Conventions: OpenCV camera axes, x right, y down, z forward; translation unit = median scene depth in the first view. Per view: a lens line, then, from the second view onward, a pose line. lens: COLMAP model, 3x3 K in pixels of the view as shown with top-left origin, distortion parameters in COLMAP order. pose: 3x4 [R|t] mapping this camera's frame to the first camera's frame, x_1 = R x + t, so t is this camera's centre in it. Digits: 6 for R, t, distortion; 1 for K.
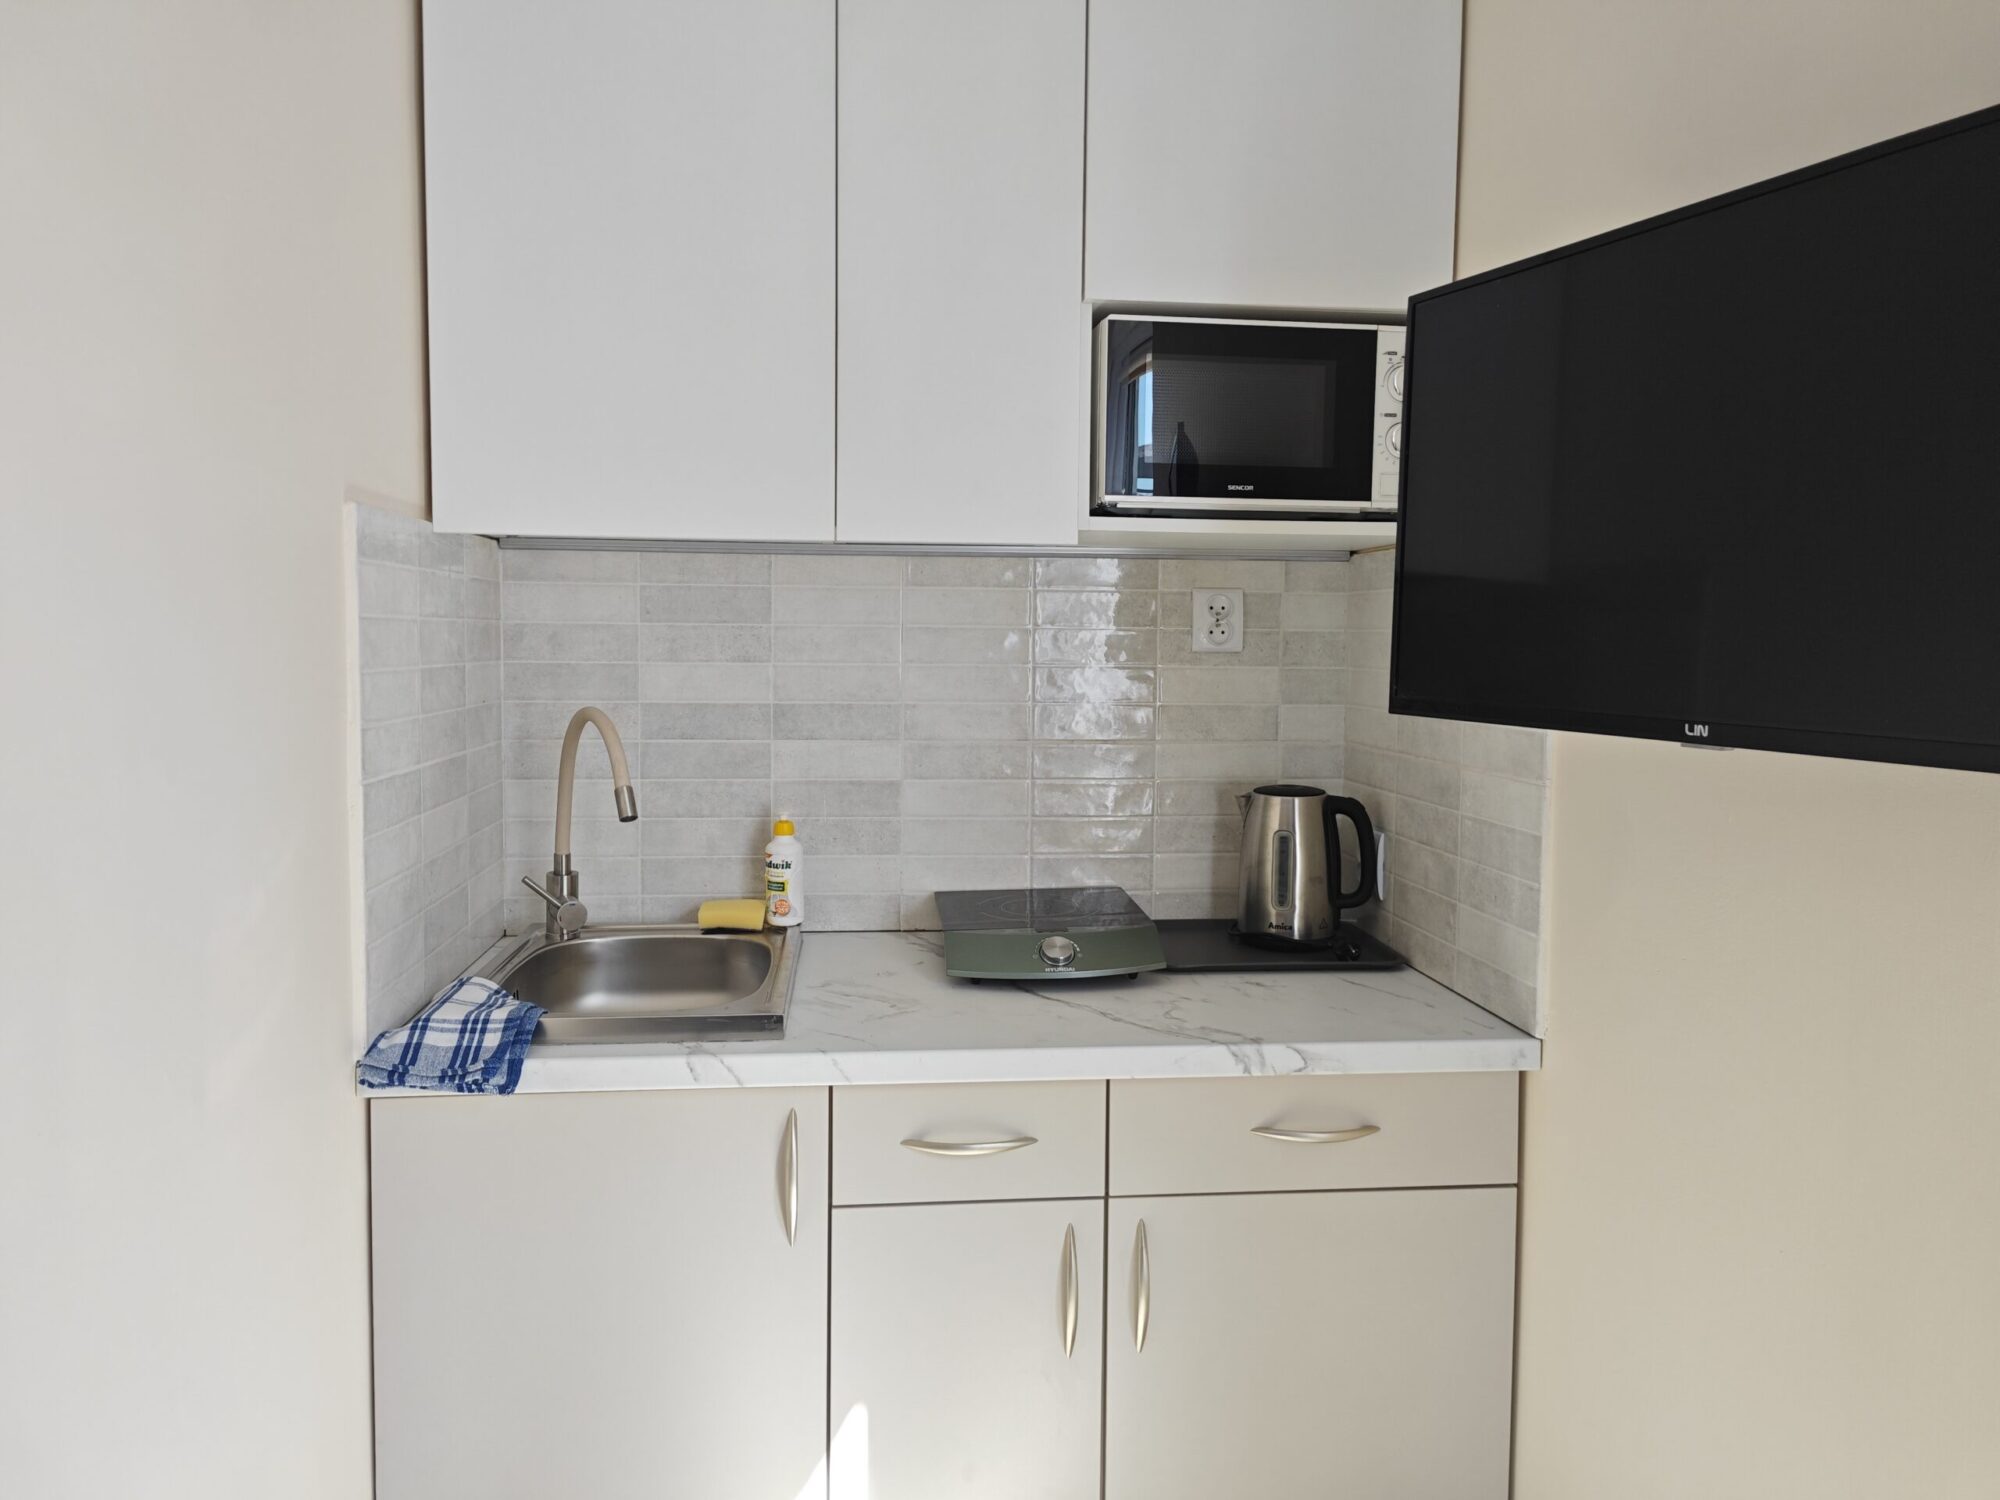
lens RADIAL K [[1342.5, 0, 980.3], [0, 1342.5, 717.9], [0, 0, 1]] dist [0.025076, -0.000400]
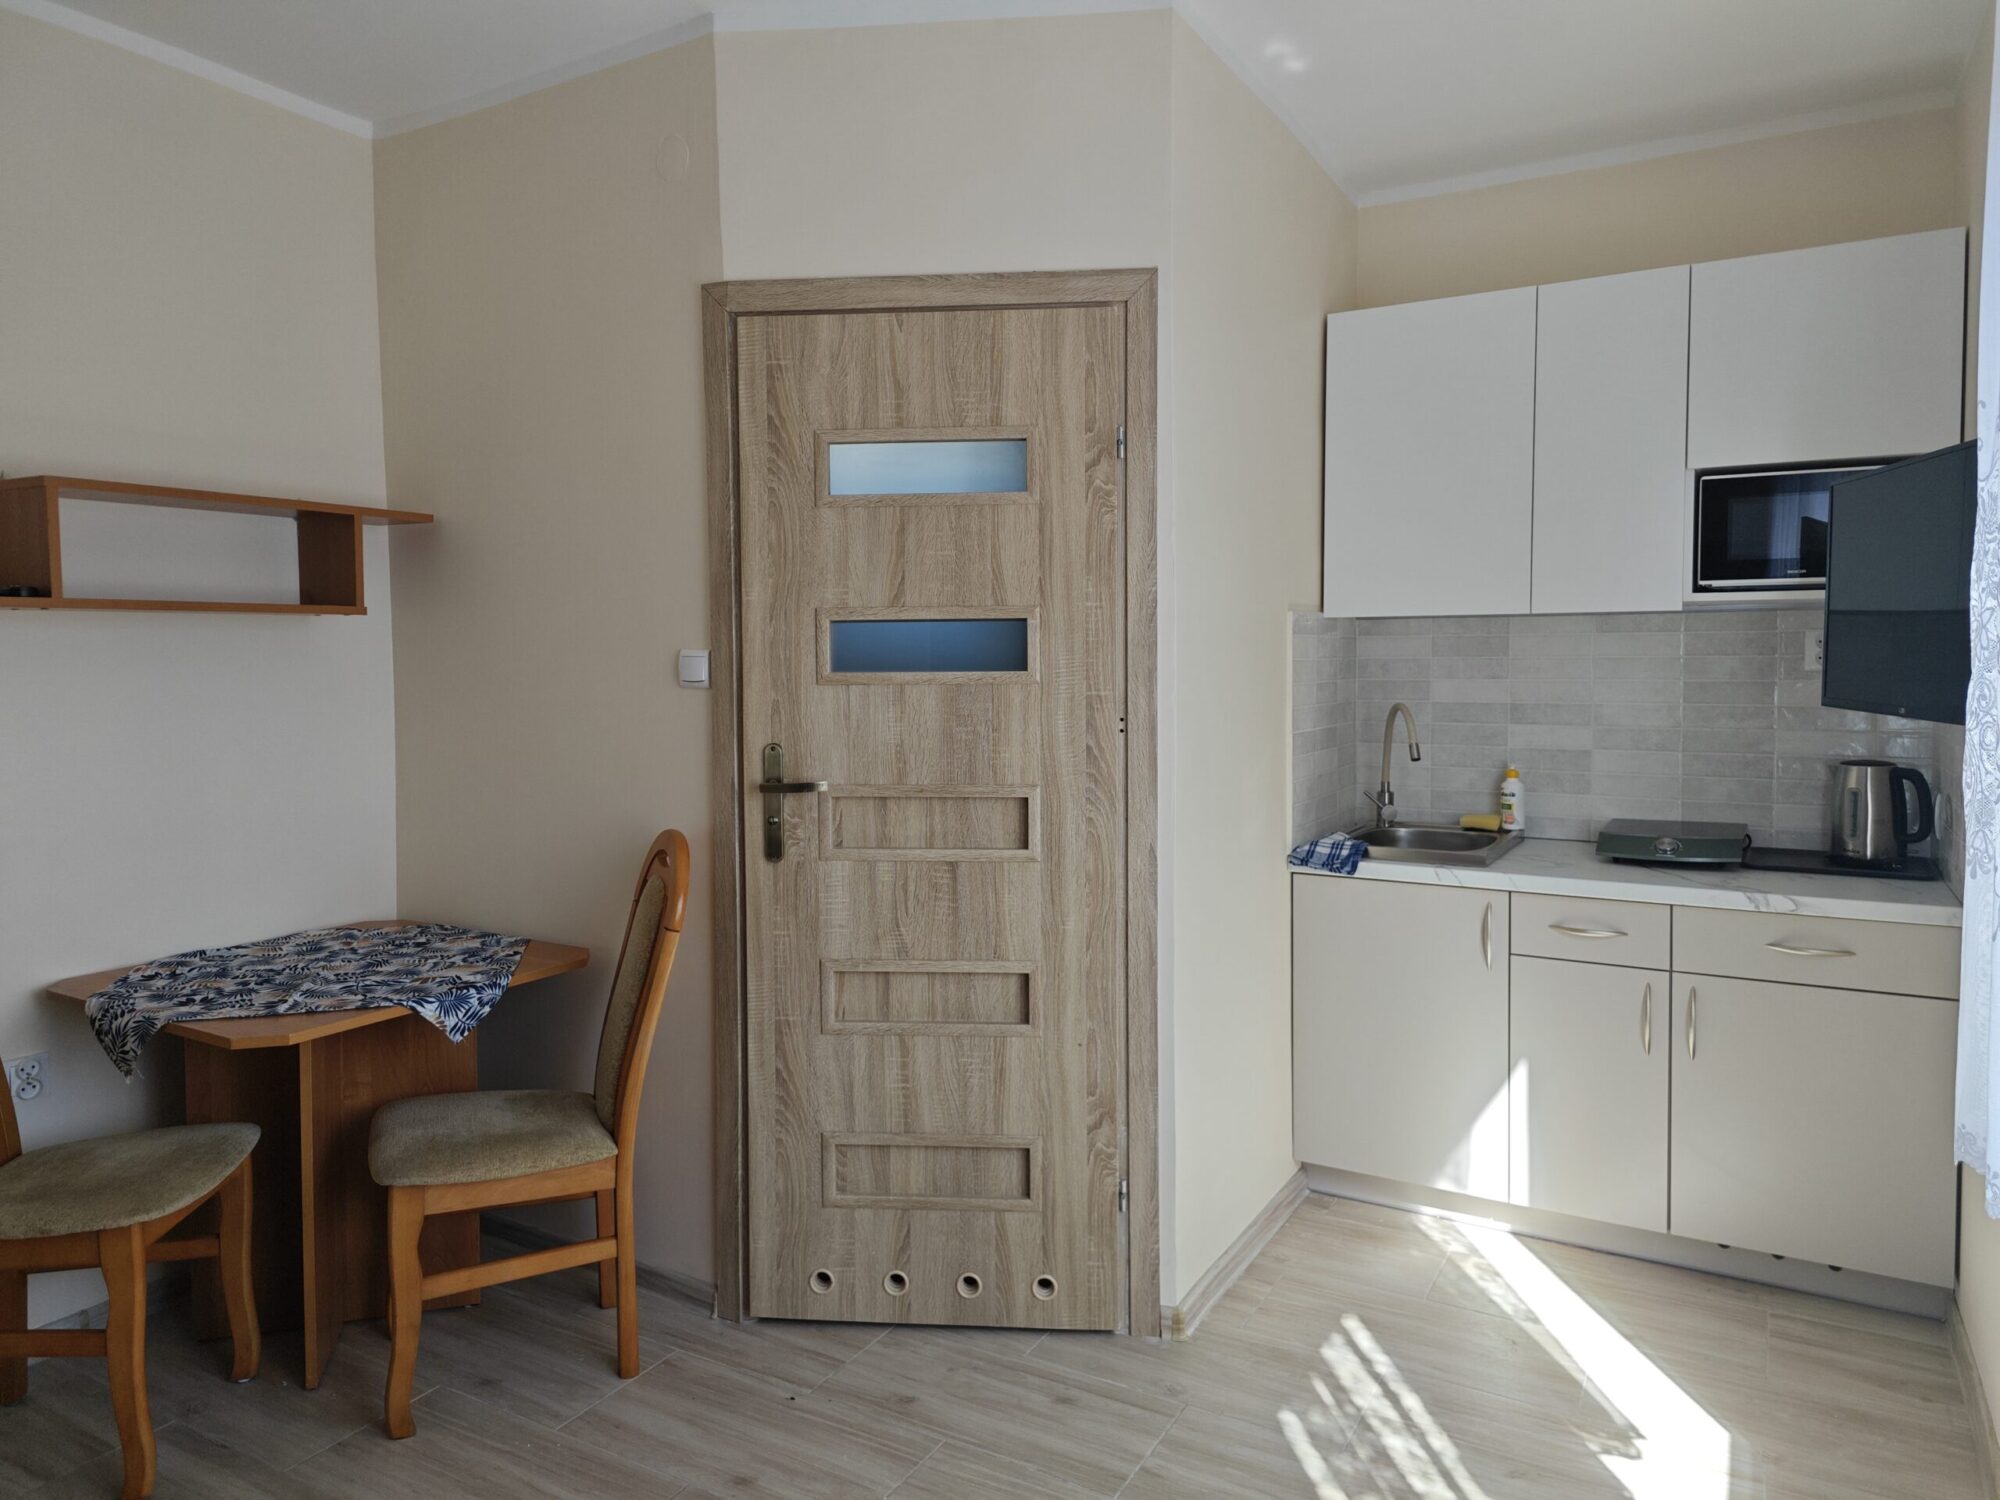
lens RADIAL K [[1342.5, 0, 980.3], [0, 1342.5, 717.9], [0, 0, 1]] dist [0.025076, -0.000400]
pose [[0.806483, 0.013305, -0.591108, 0.365091], [-0.019873, 0.999792, -0.004609, 0.034250], [0.590924, 0.015464, 0.806579, -0.907937]]
